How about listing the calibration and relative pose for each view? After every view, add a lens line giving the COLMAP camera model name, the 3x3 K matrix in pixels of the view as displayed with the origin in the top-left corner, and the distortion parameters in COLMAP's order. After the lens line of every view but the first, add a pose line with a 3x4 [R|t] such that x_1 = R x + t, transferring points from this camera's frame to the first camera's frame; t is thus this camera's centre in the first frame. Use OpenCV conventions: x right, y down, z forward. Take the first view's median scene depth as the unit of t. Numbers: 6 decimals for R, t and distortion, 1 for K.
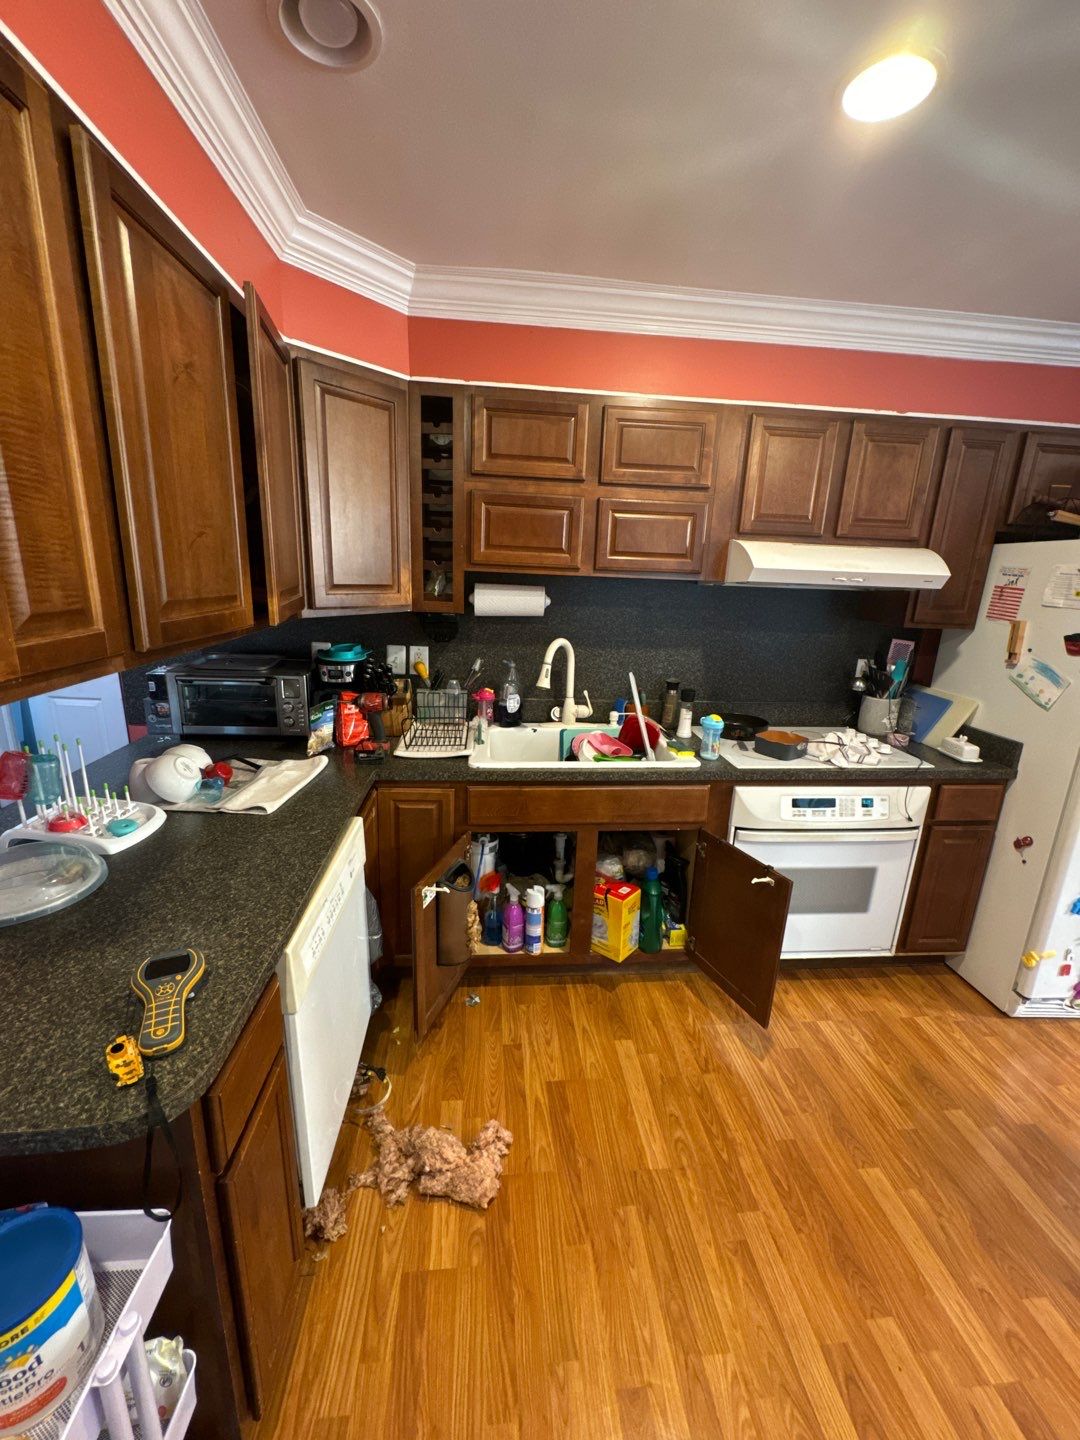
lens RADIAL K [[569.7, 0, 542.5], [0, 569.7, 721.4], [0, 0, 1]] dist [-0.006477, 0.000921]
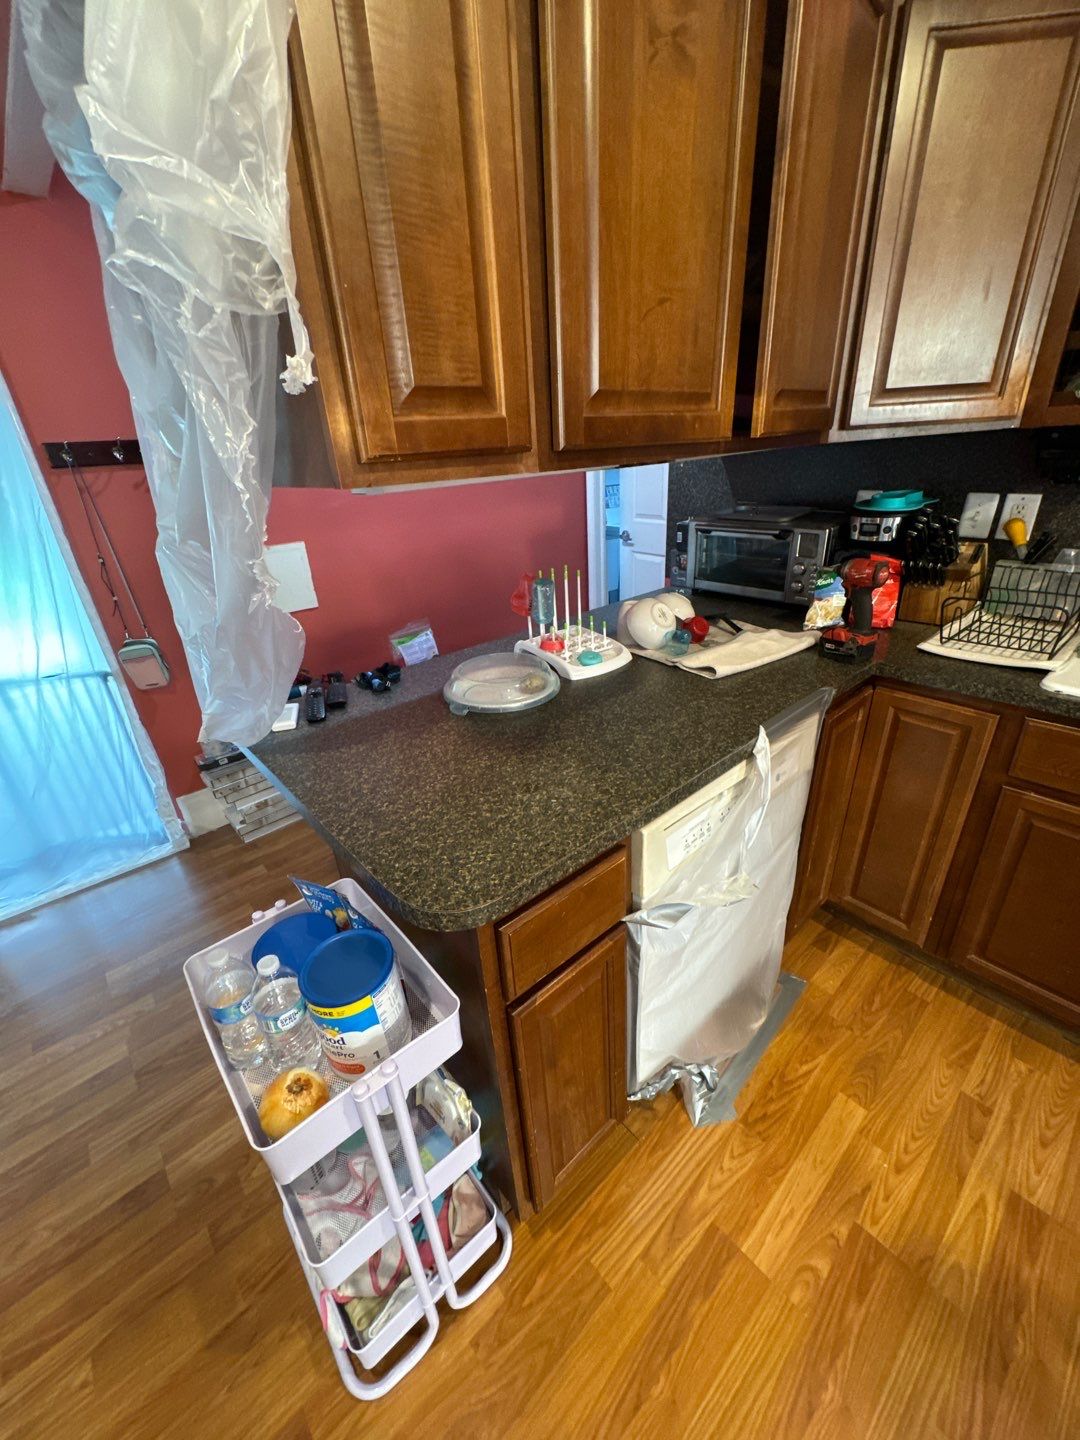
lens RADIAL K [[569.7, 0, 541.9], [0, 569.7, 719.5], [0, 0, 1]] dist [-0.006477, 0.000921]
pose [[0.579417, 0.277971, -0.766164, 0.041966], [-0.128628, 0.959450, 0.250821, 0.032645], [0.804817, -0.046779, 0.591677, 0.235986]]
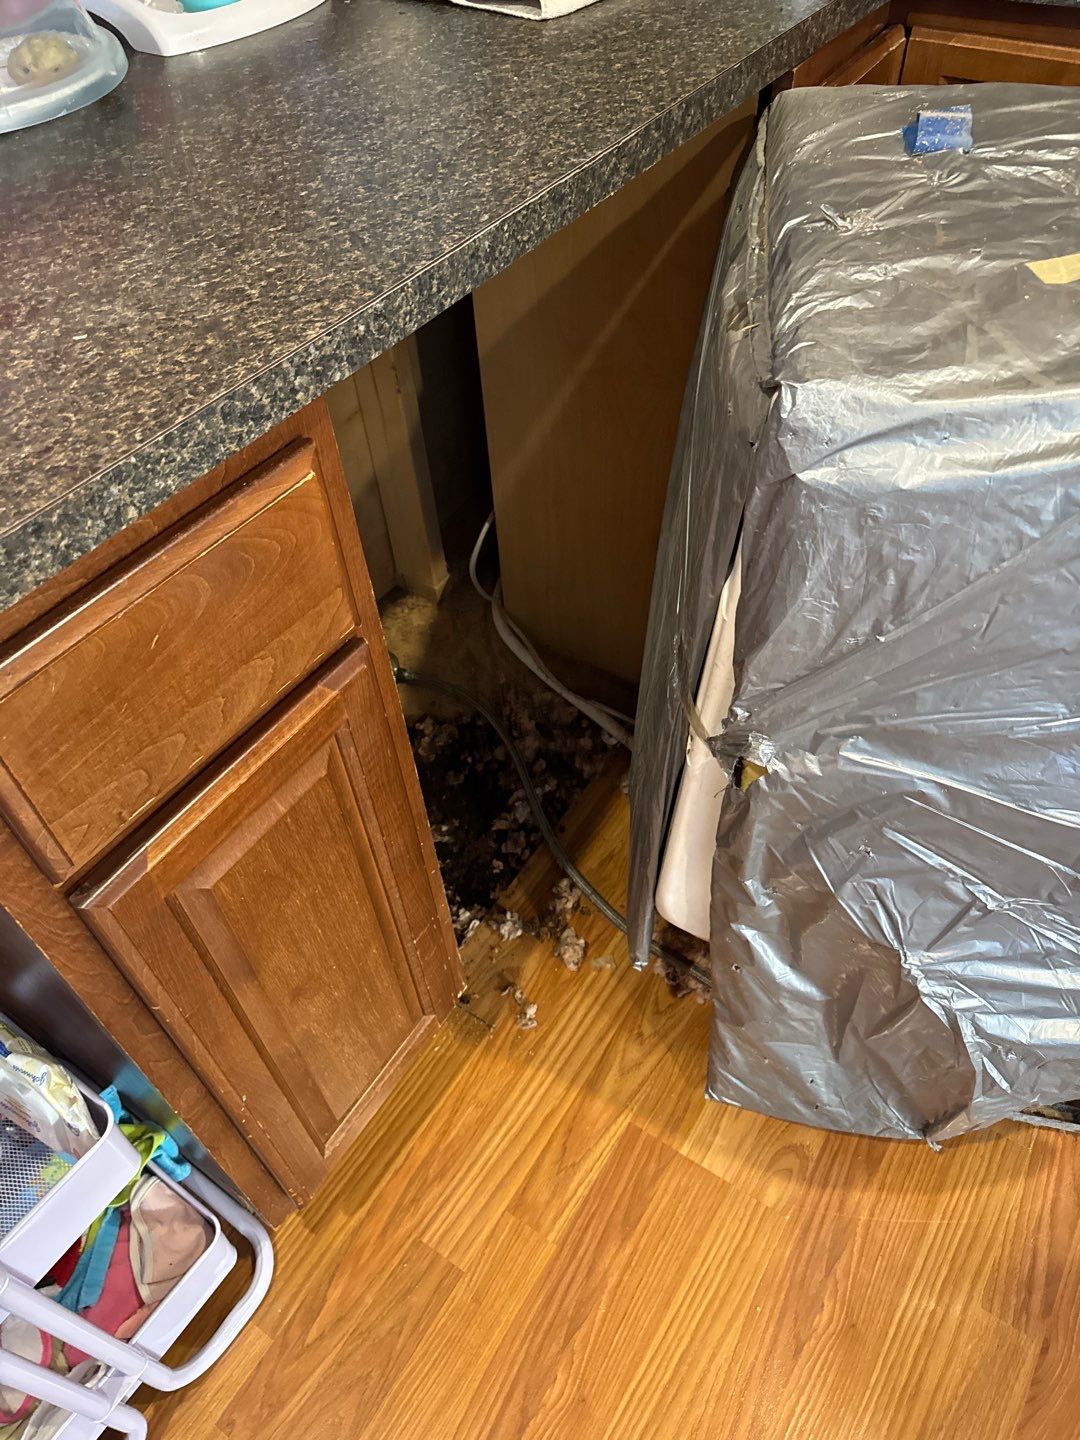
lens RADIAL K [[1022.1, 0, 539.4], [0, 1022.1, 702.2], [0, 0, 1]] dist [-0.002100, -0.013525]
pose [[0.769339, 0.410194, -0.489754, -0.018745], [-0.081414, 0.823331, 0.561692, 0.139465], [0.633632, -0.392258, 0.666816, 0.387682]]
